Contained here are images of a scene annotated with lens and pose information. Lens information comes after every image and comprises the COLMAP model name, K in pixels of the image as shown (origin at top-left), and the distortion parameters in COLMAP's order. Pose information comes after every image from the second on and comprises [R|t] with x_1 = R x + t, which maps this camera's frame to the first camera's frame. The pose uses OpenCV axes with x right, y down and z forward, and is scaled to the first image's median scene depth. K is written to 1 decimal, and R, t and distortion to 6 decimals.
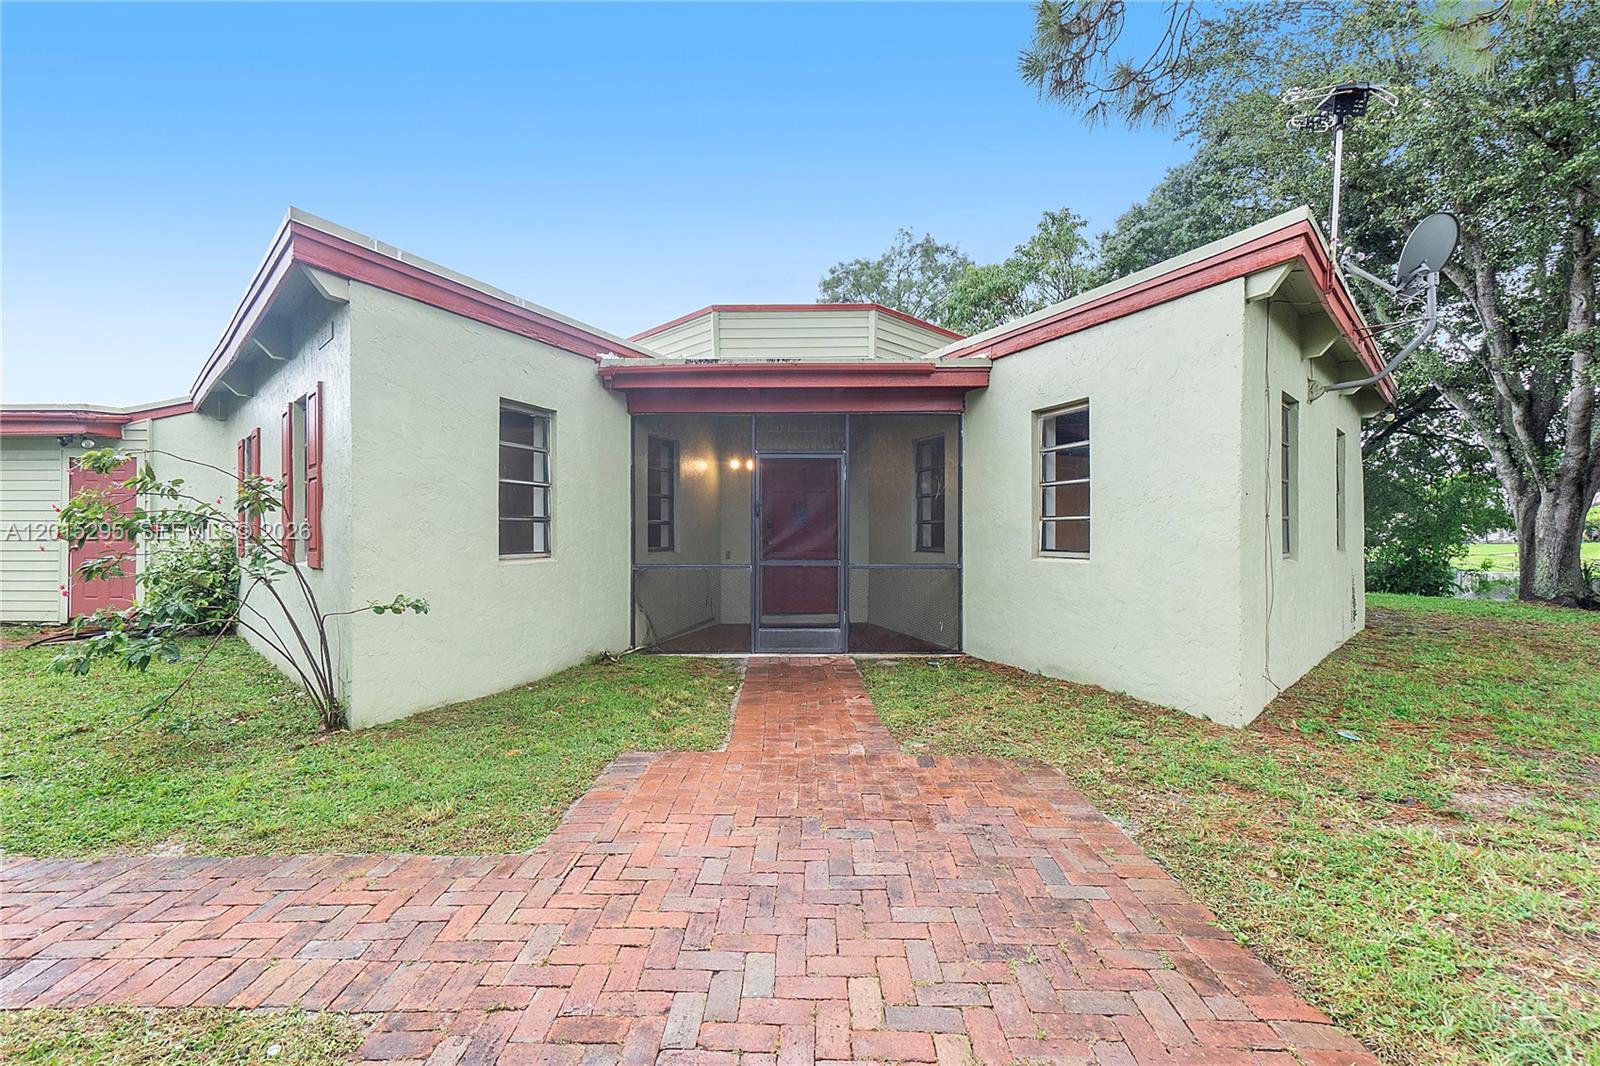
lens RADIAL K [[701.1, 0, 787.7], [0, 701.1, 534.8], [0, 0, 1]] dist [-0.008736, 0.002747]
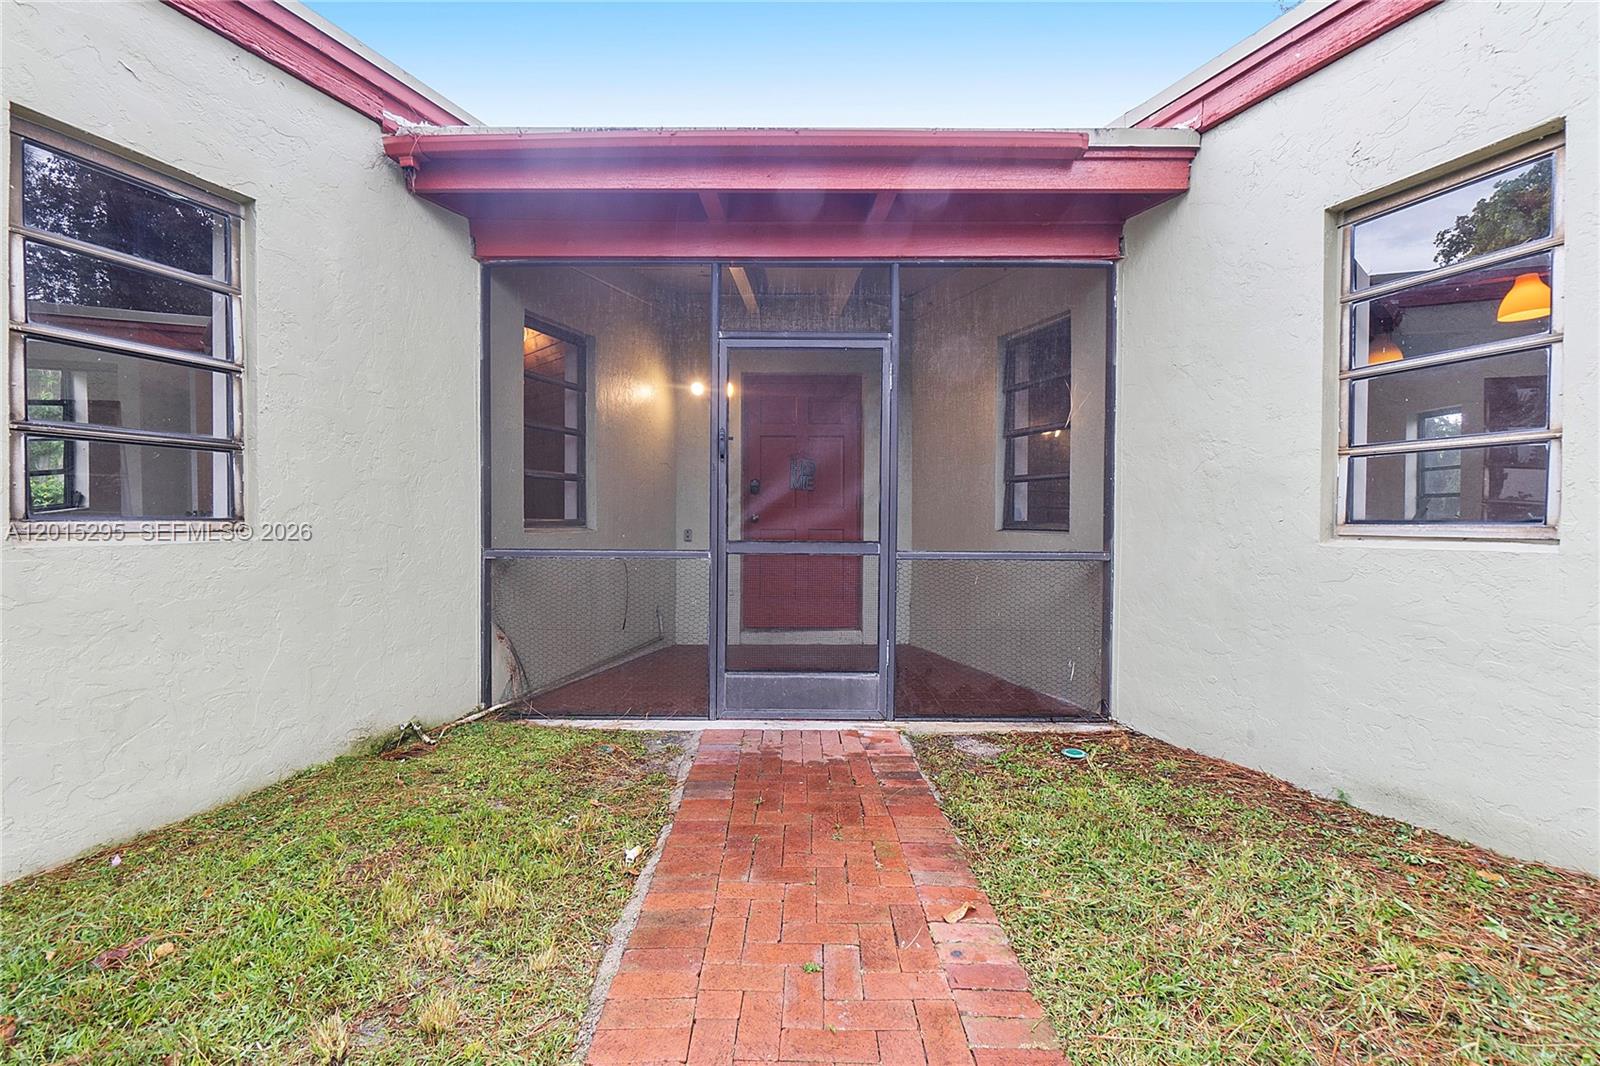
lens RADIAL K [[701.1, 0, 788.9], [0, 701.1, 528.6], [0, 0, 1]] dist [-0.008736, 0.002747]
pose [[0.999984, 0.005616, 0.000993, 0.006374], [-0.005626, 0.999928, 0.010594, 0.020383], [-0.000933, -0.010600, 0.999943, 0.478390]]
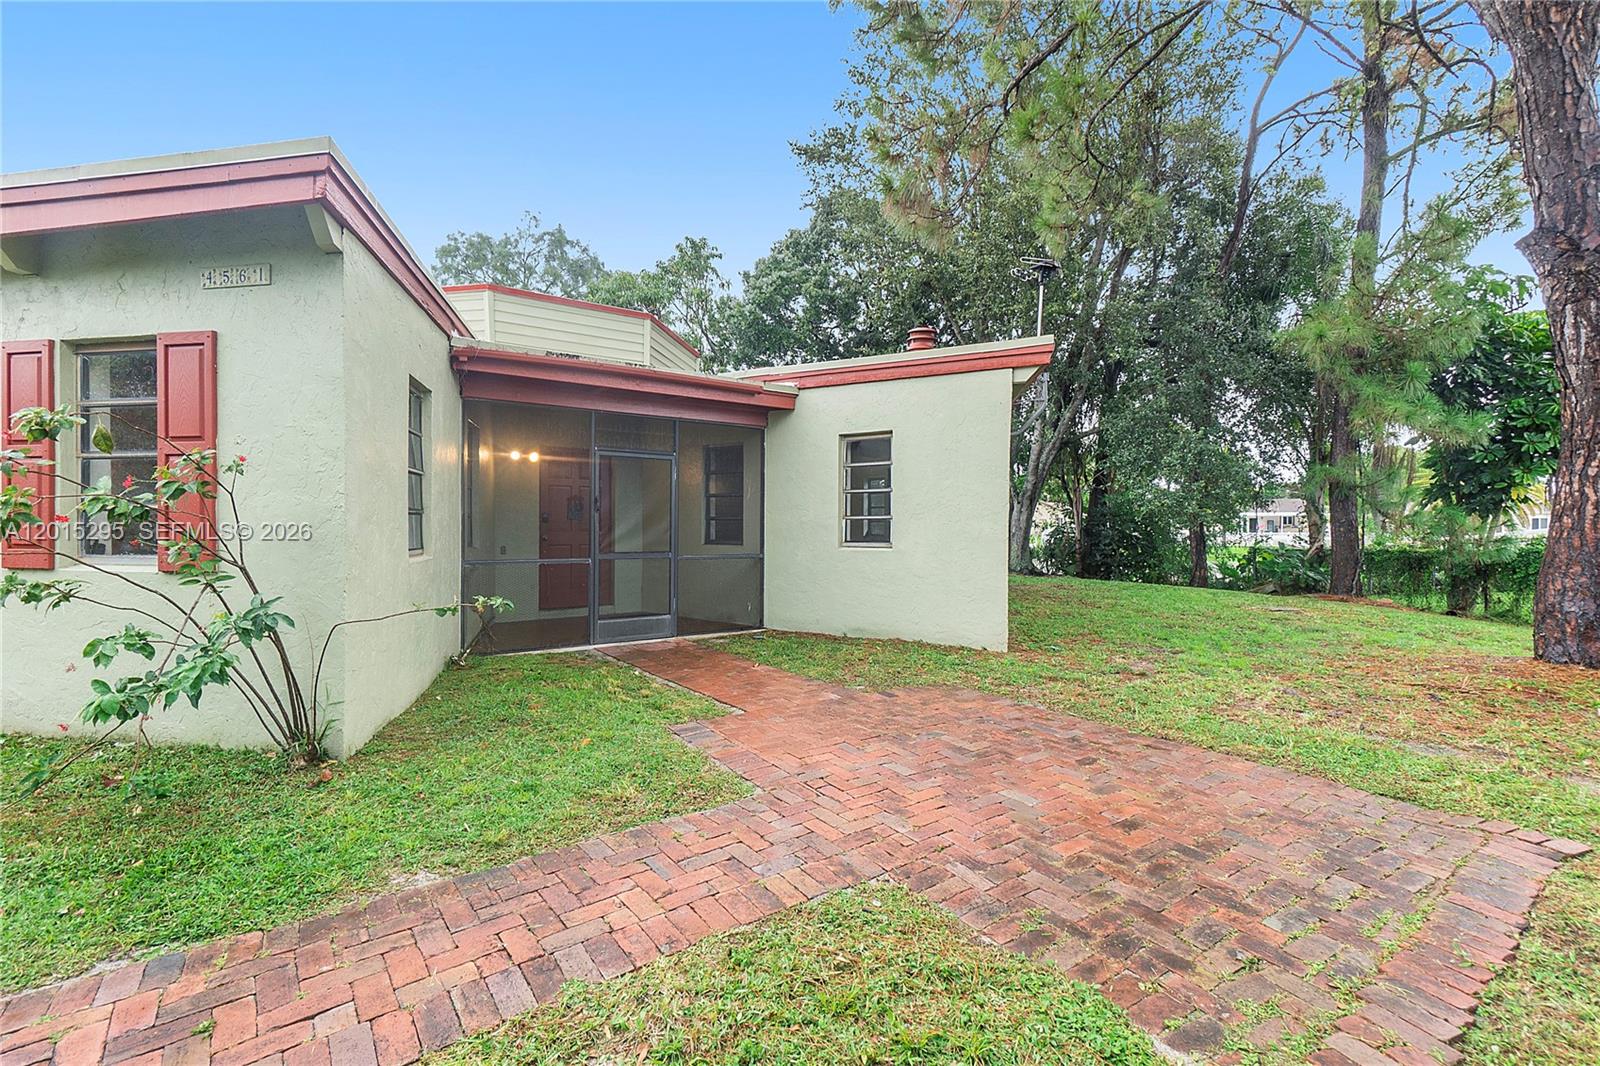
lens RADIAL K [[701.1, 0, 801.3], [0, 701.1, 534.5], [0, 0, 1]] dist [-0.008736, 0.002747]
pose [[0.806969, -0.002393, 0.590589, -0.408920], [-0.002310, 0.999971, 0.007208, -0.000233], [-0.590589, -0.007180, 0.806941, -0.006132]]
